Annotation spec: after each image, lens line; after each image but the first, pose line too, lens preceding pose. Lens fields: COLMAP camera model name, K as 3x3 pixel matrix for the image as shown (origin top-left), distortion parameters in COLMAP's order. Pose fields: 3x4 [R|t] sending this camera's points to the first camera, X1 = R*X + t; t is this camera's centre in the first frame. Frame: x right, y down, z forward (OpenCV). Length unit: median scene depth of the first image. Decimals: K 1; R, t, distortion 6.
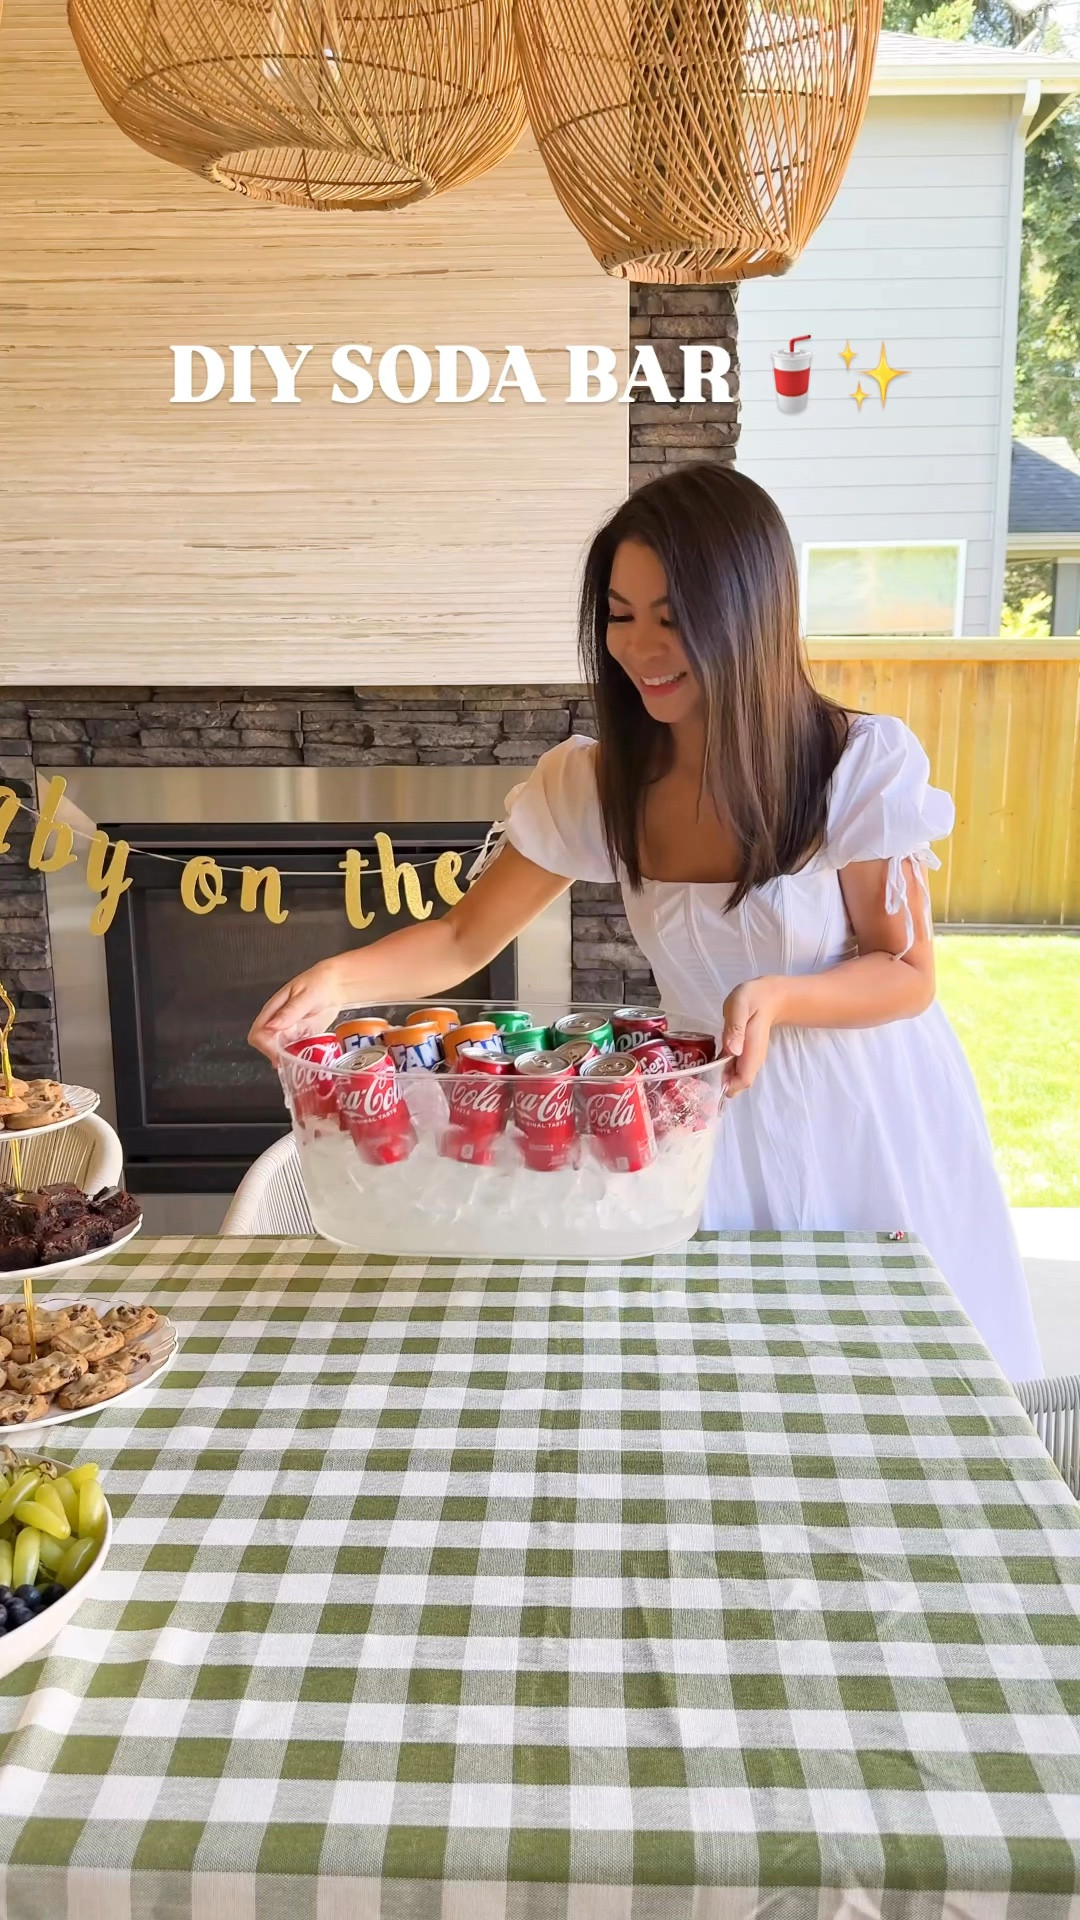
lens RADIAL K [[1690.8, 0, 534.7], [0, 1690.8, 1006.1], [0, 0, 1]] dist [0.182200, -0.445220]
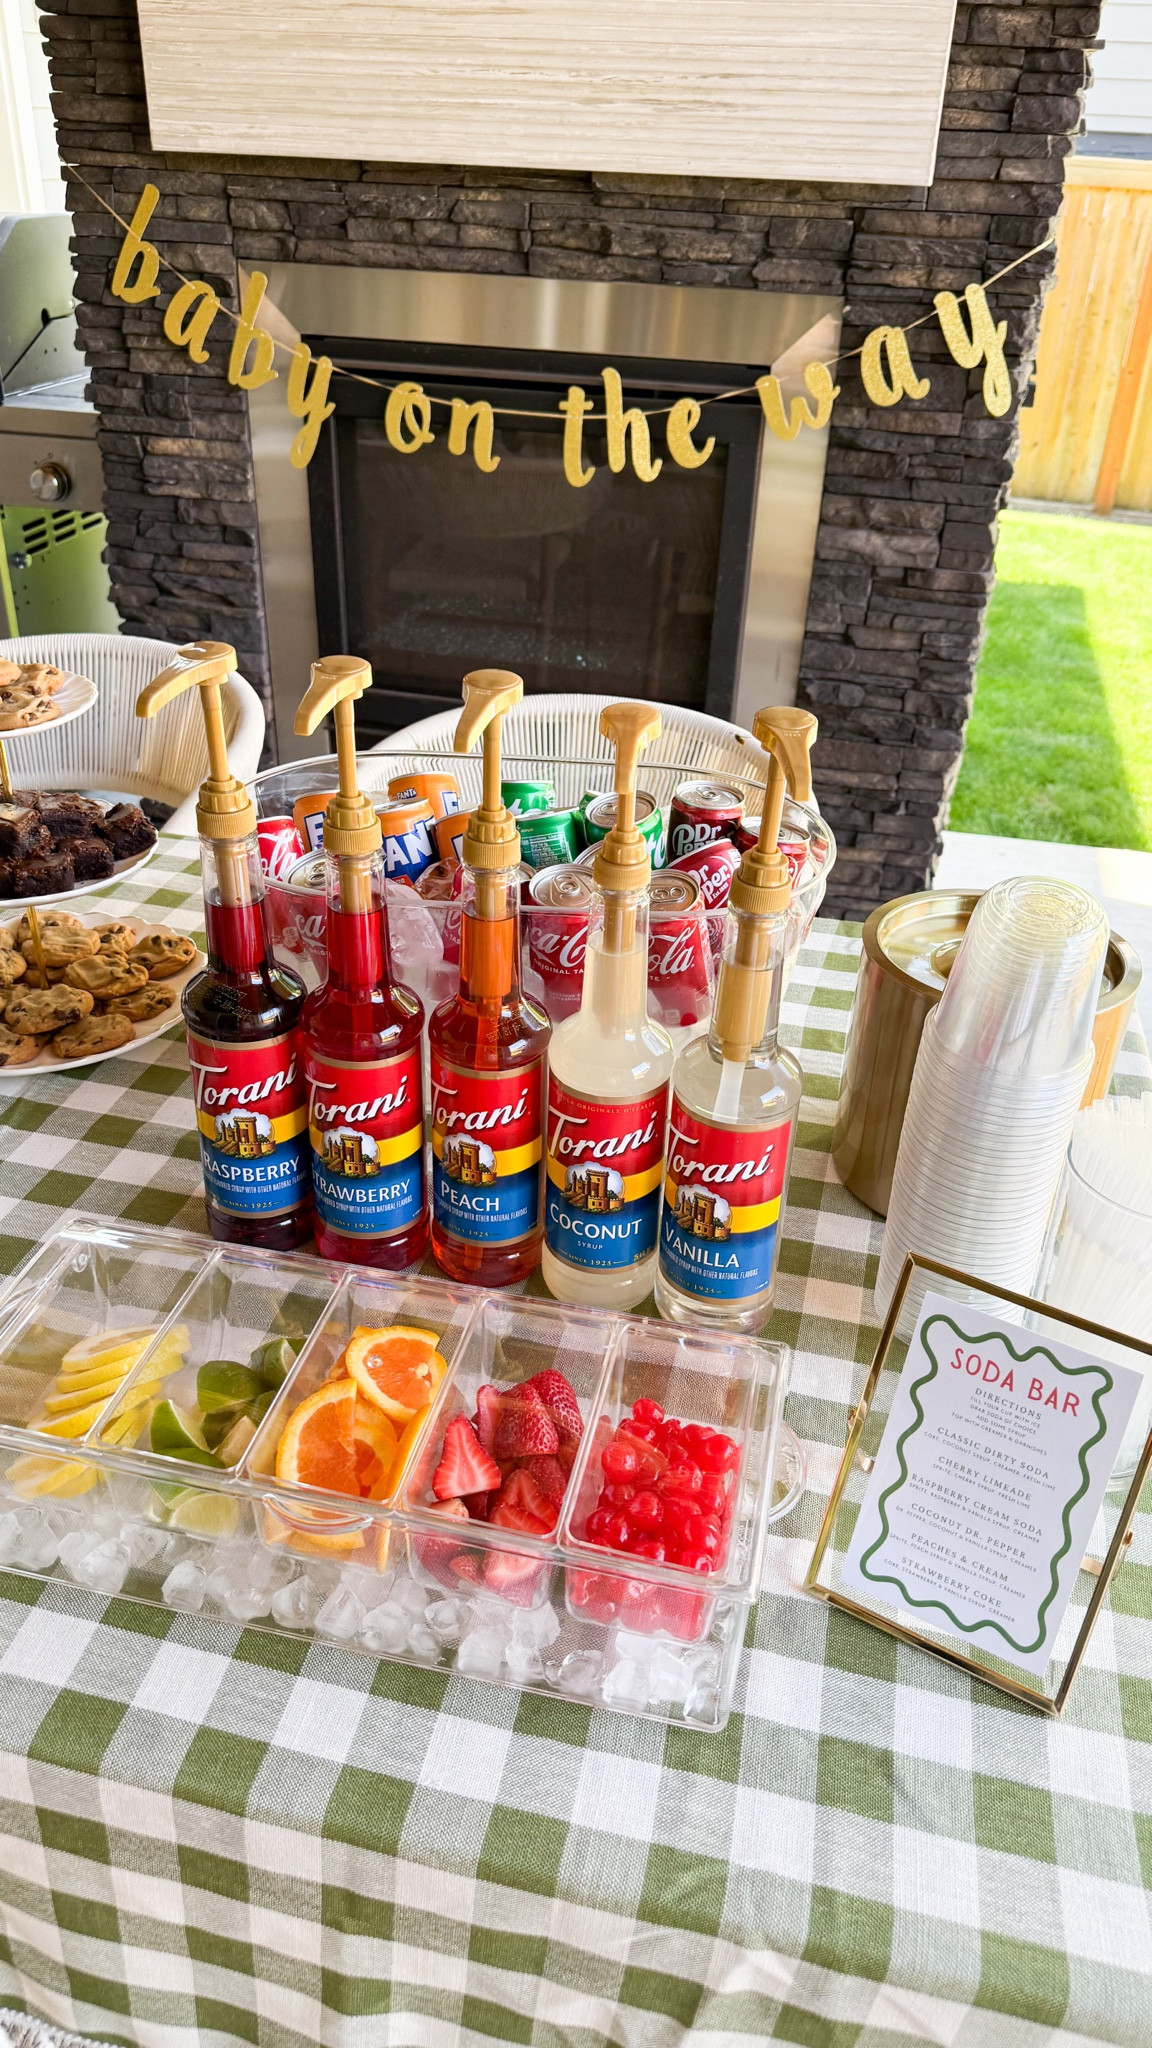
lens RADIAL K [[1501.8, 0, 563.8], [0, 1501.8, 1064.6], [0, 0, 1]] dist [-0.007121, 0.000527]
pose [[0.976147, 0.150474, -0.156509, 0.057171], [-0.091230, 0.938422, 0.333229, -0.023045], [0.197014, -0.311002, 0.929765, 0.188977]]
